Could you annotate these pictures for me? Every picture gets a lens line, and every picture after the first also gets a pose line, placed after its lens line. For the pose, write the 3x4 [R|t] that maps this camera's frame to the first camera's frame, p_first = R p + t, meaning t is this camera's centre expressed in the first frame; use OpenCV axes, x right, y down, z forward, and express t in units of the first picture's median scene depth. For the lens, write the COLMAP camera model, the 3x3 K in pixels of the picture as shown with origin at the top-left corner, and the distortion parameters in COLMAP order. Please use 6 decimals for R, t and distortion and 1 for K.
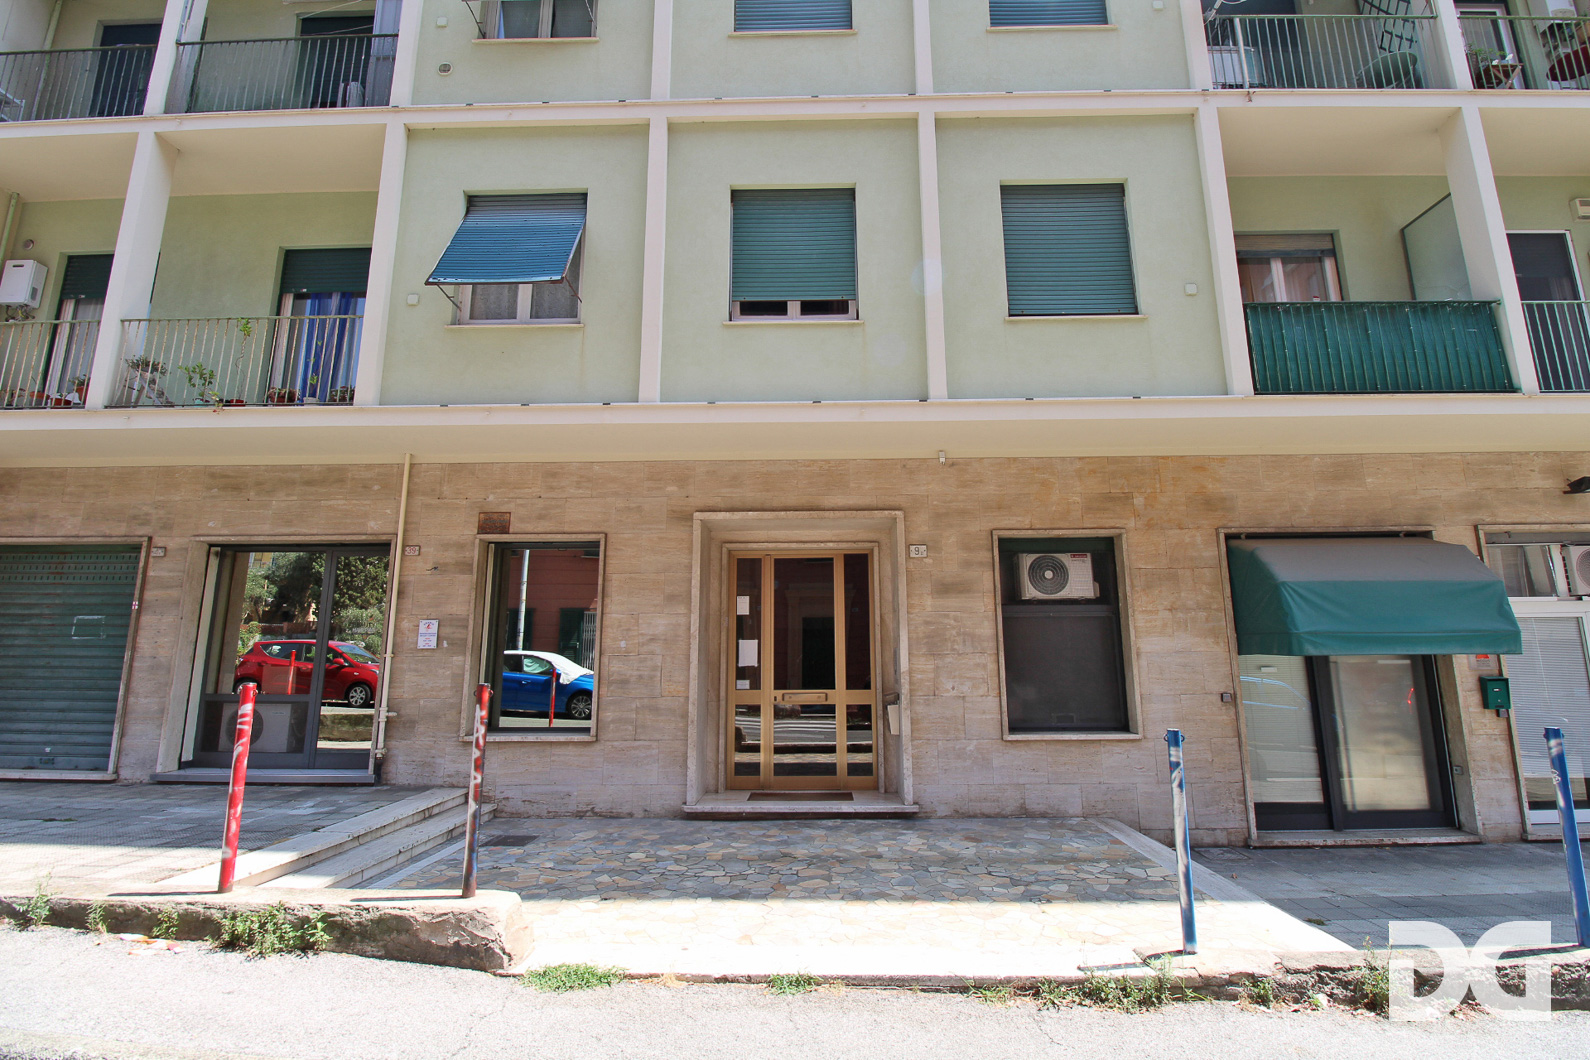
lens RADIAL K [[751.2, 0, 794.1], [0, 751.2, 521.7], [0, 0, 1]] dist [0.000048, -0.013979]
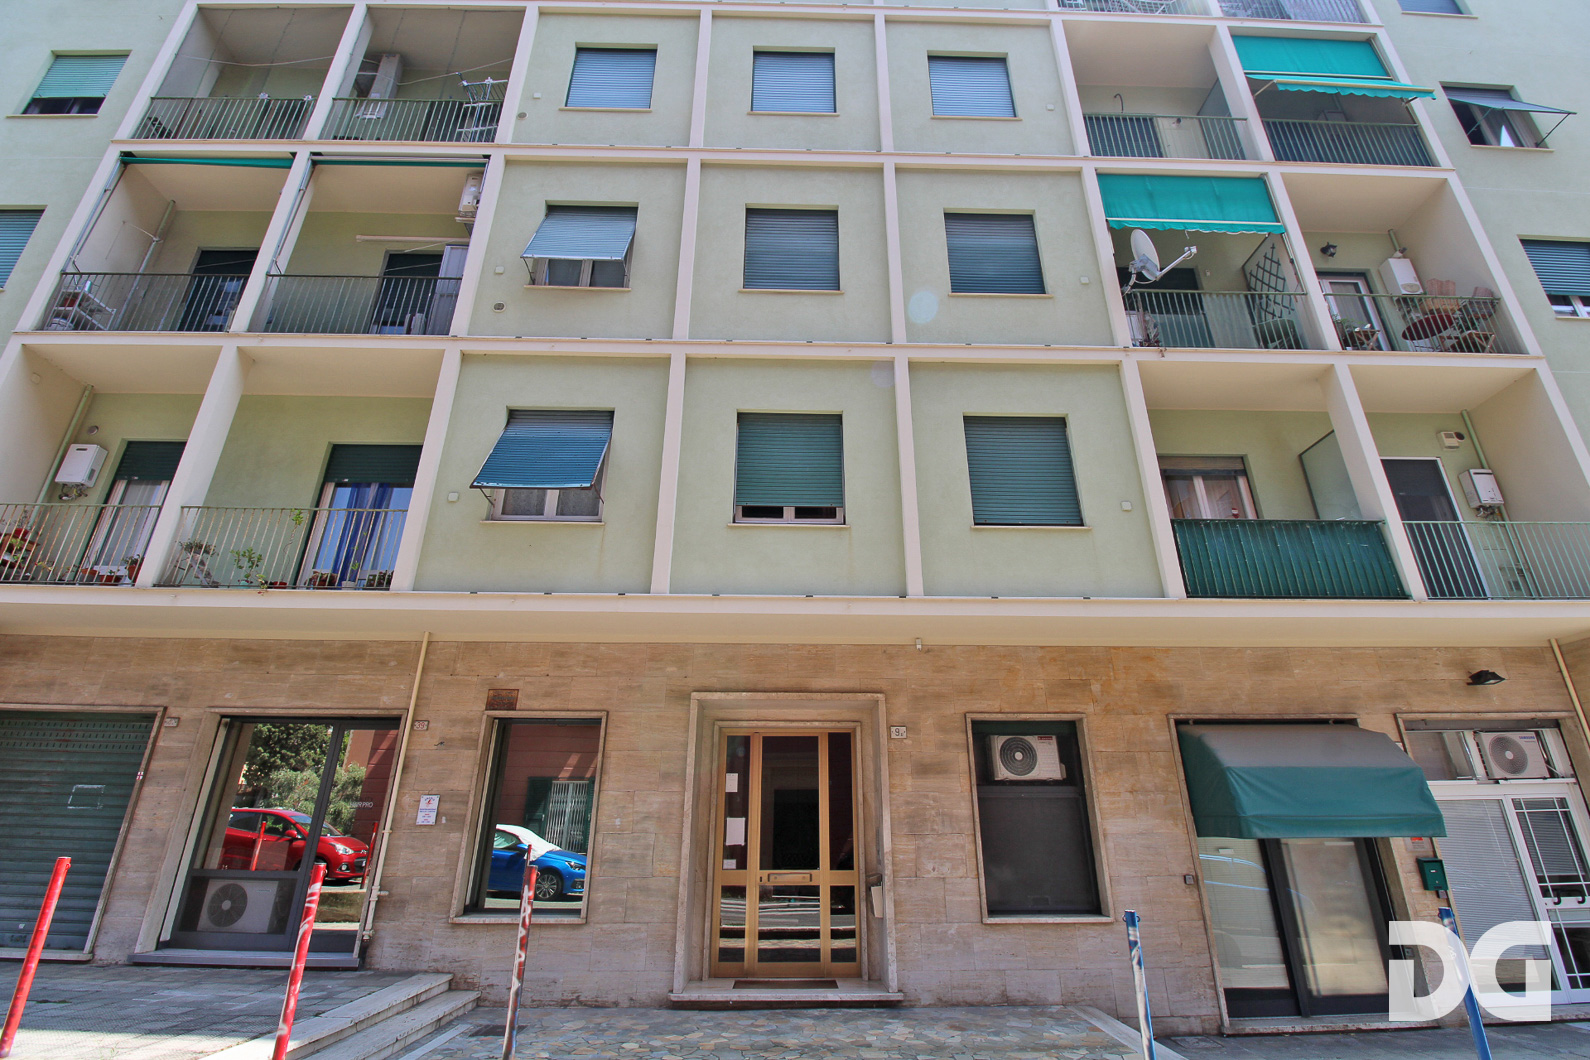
lens RADIAL K [[739.0, 0, 800.2], [0, 739.0, 523.2], [0, 0, 1]] dist [-0.000655, -0.012774]
pose [[0.998684, 0.025860, 0.044300, -0.031796], [-0.015754, 0.976510, -0.214894, -0.024804], [-0.048816, 0.213913, 0.975632, -0.096395]]
